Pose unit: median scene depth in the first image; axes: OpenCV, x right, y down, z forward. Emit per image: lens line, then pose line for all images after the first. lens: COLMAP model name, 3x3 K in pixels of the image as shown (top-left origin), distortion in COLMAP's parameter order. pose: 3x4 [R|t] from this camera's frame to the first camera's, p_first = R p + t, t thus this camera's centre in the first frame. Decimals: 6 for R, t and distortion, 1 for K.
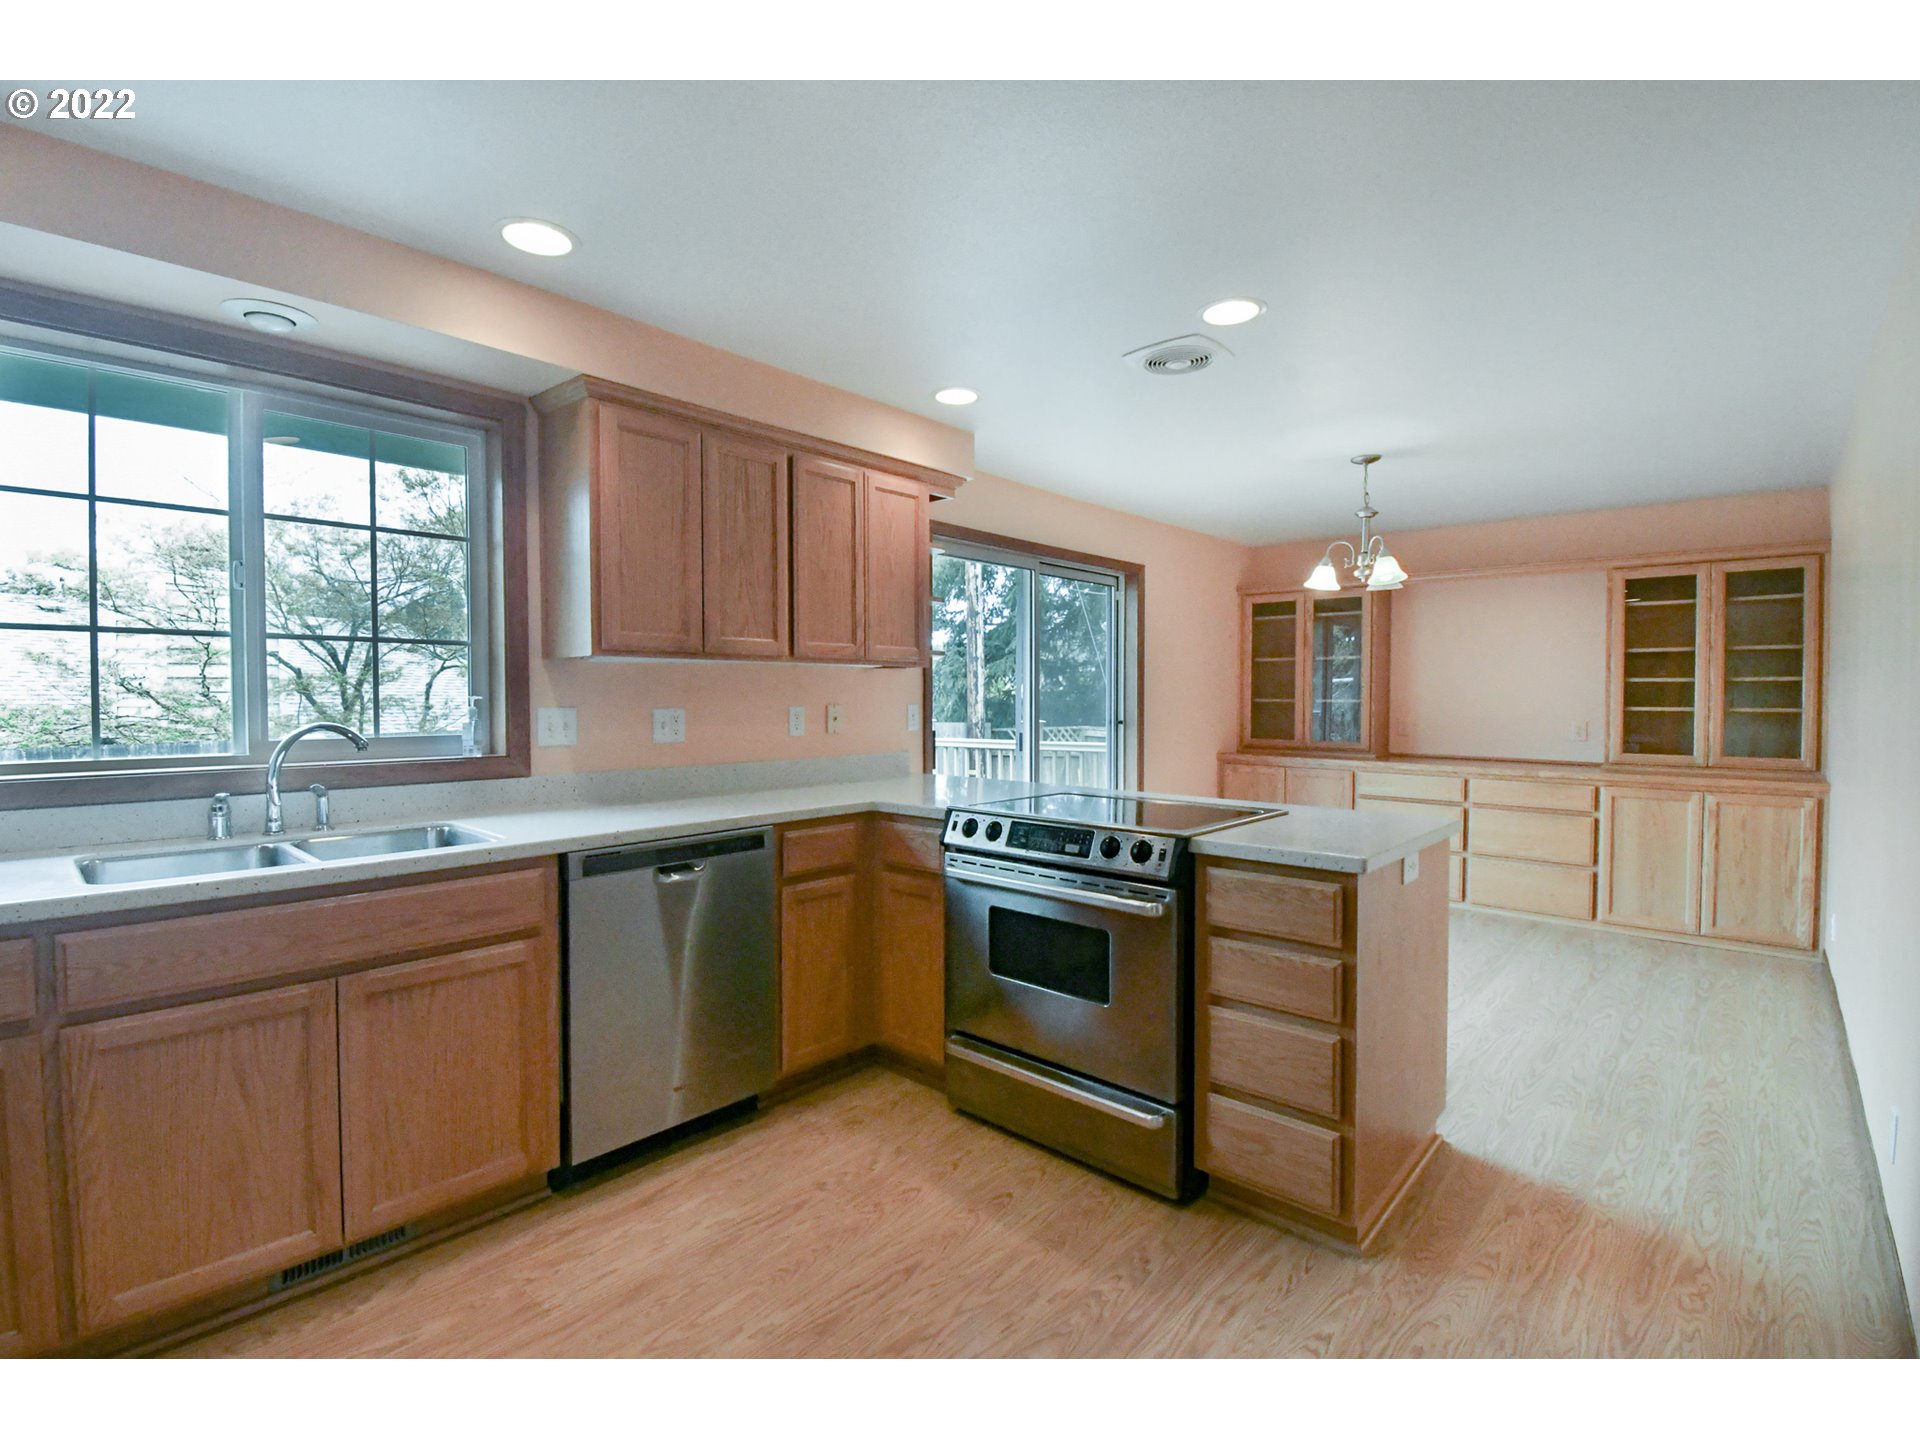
lens RADIAL K [[847.3, 0, 949.2], [0, 847.3, 719.6], [0, 0, 1]] dist [0.000799, -0.000244]
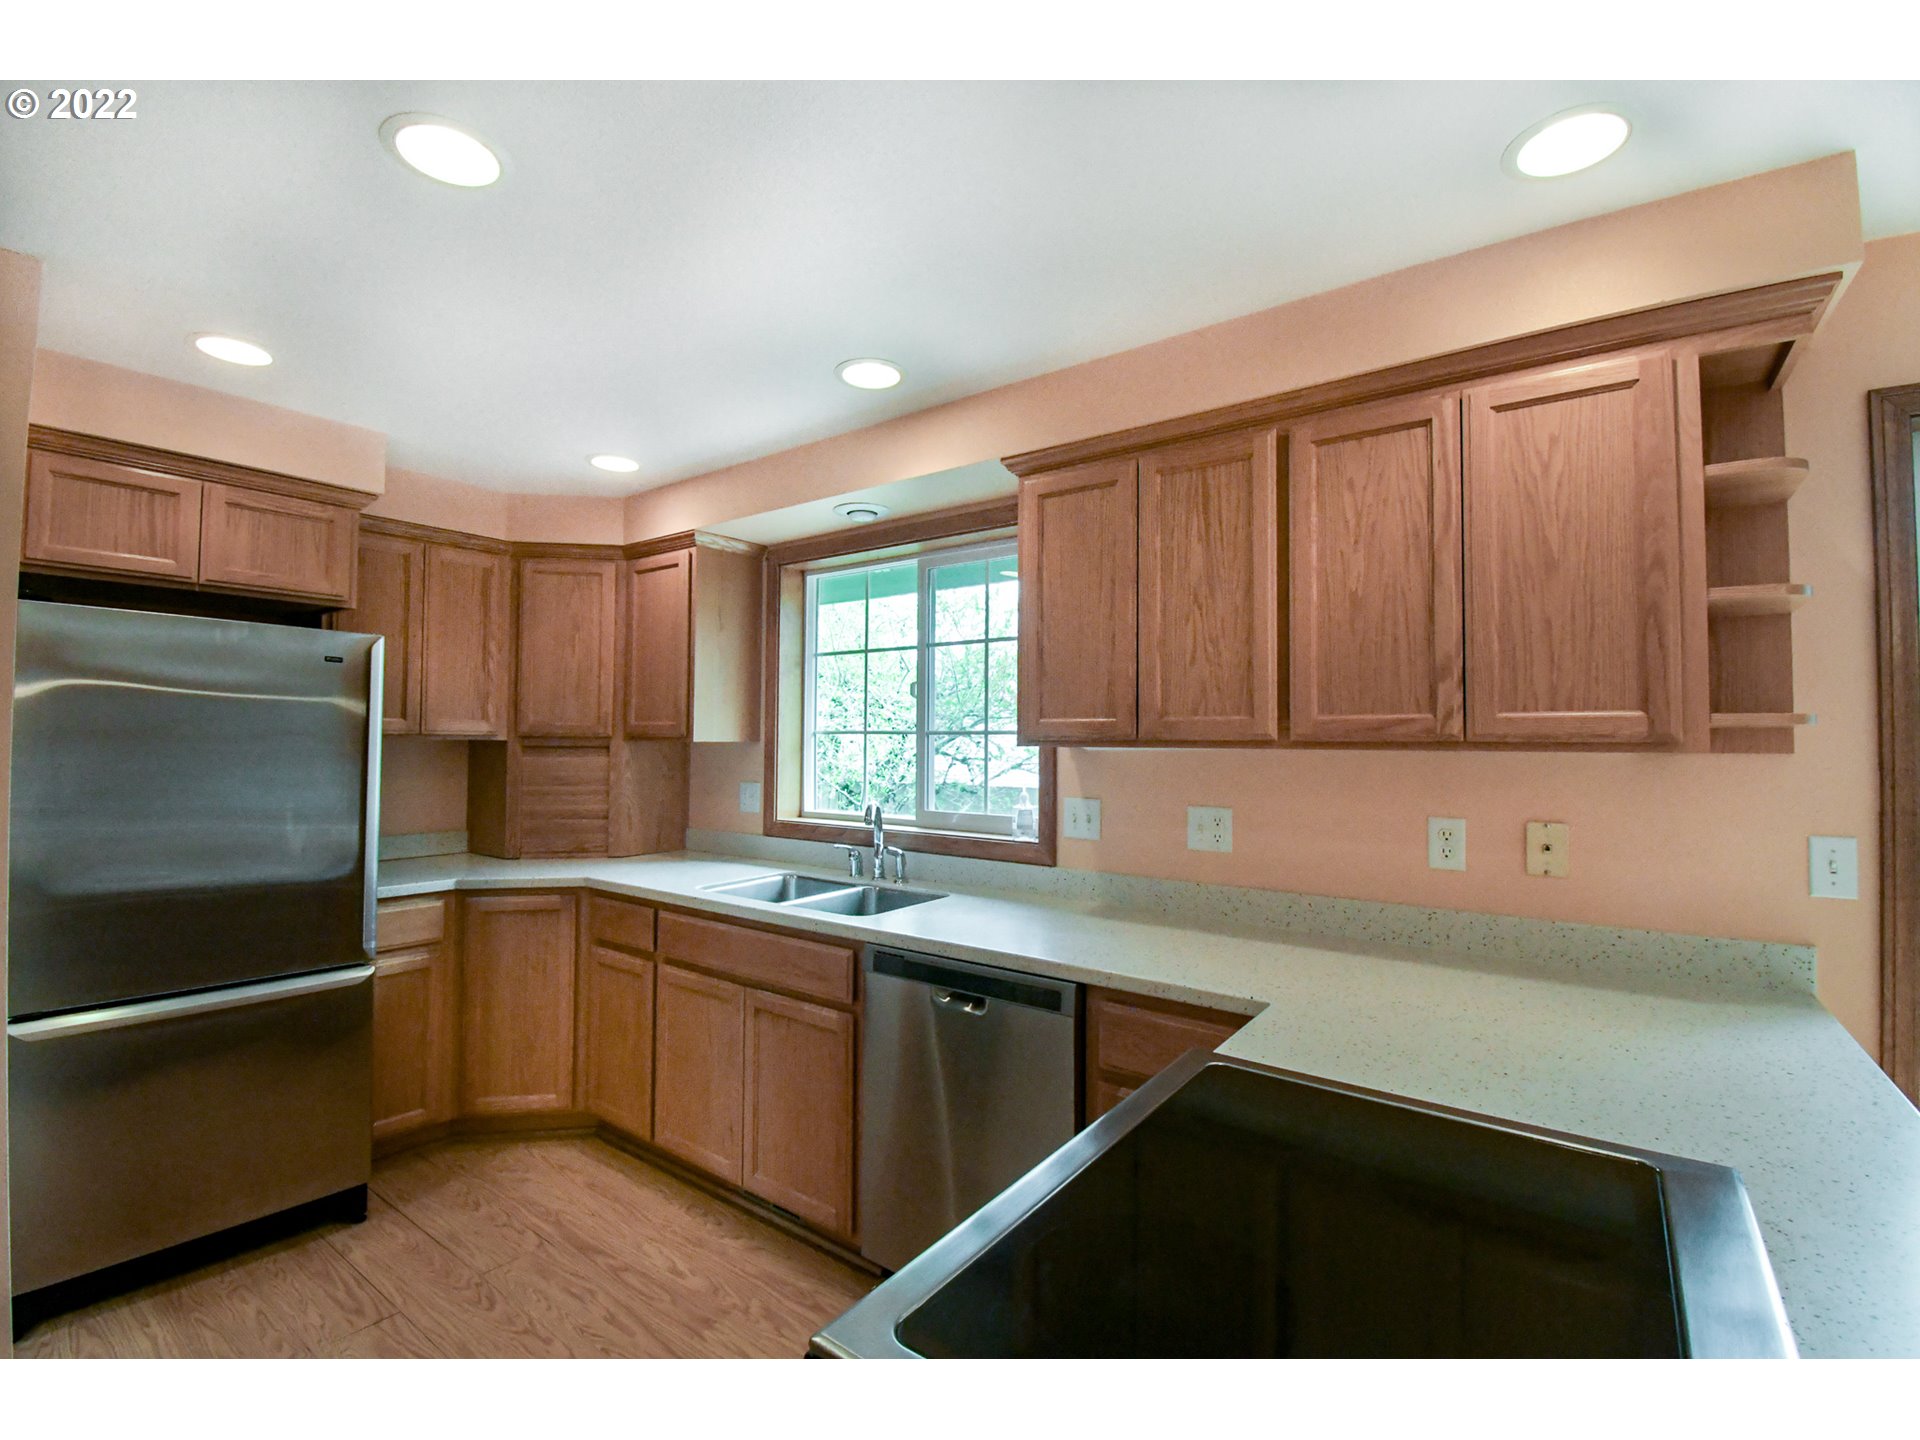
lens RADIAL K [[847.3, 0, 949.2], [0, 847.3, 719.6], [0, 0, 1]] dist [0.000799, -0.000244]
pose [[0.115180, -0.024038, -0.993054, 0.473621], [-0.033584, 0.999041, -0.028078, -0.072190], [0.992777, 0.036585, 0.114262, 0.763207]]
